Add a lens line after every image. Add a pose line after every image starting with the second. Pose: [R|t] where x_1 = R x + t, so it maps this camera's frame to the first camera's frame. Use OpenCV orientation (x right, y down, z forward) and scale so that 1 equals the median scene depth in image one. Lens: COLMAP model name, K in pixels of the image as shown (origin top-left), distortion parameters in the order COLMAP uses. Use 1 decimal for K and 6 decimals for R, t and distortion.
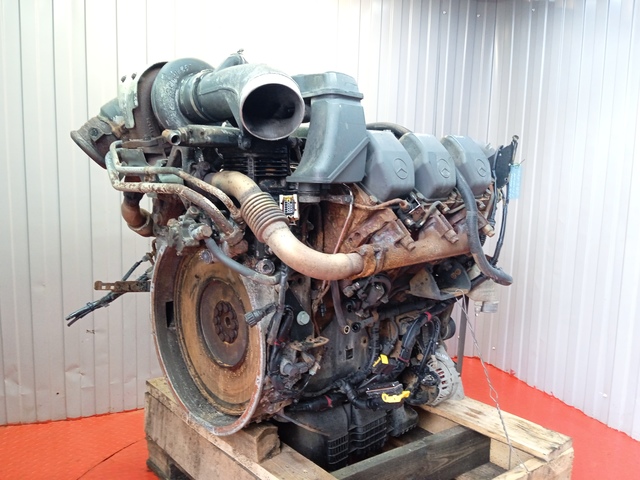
lens RADIAL K [[572.4, 0, 320.0], [0, 572.4, 240.0], [0, 0, 1]] dist [0.052848, 0.000457]
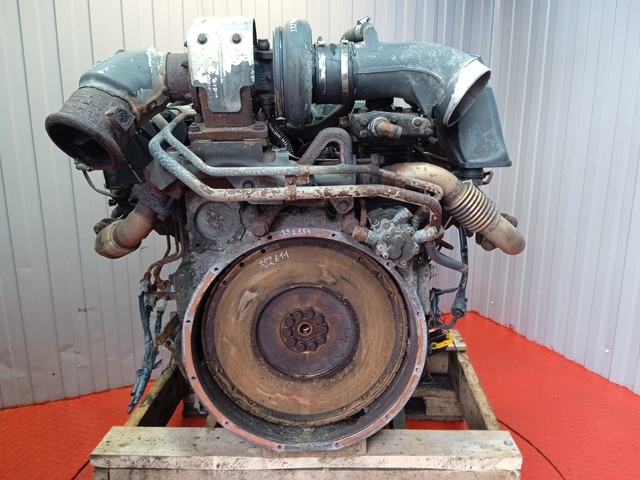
lens RADIAL K [[572.4, 0, 320.0], [0, 572.4, 240.0], [0, 0, 1]] dist [0.052848, 0.000457]
pose [[0.633629, -0.207360, 0.745330, -0.762176], [0.110474, 0.977789, 0.178115, -0.142444], [-0.765709, -0.030519, 0.642463, 0.418150]]
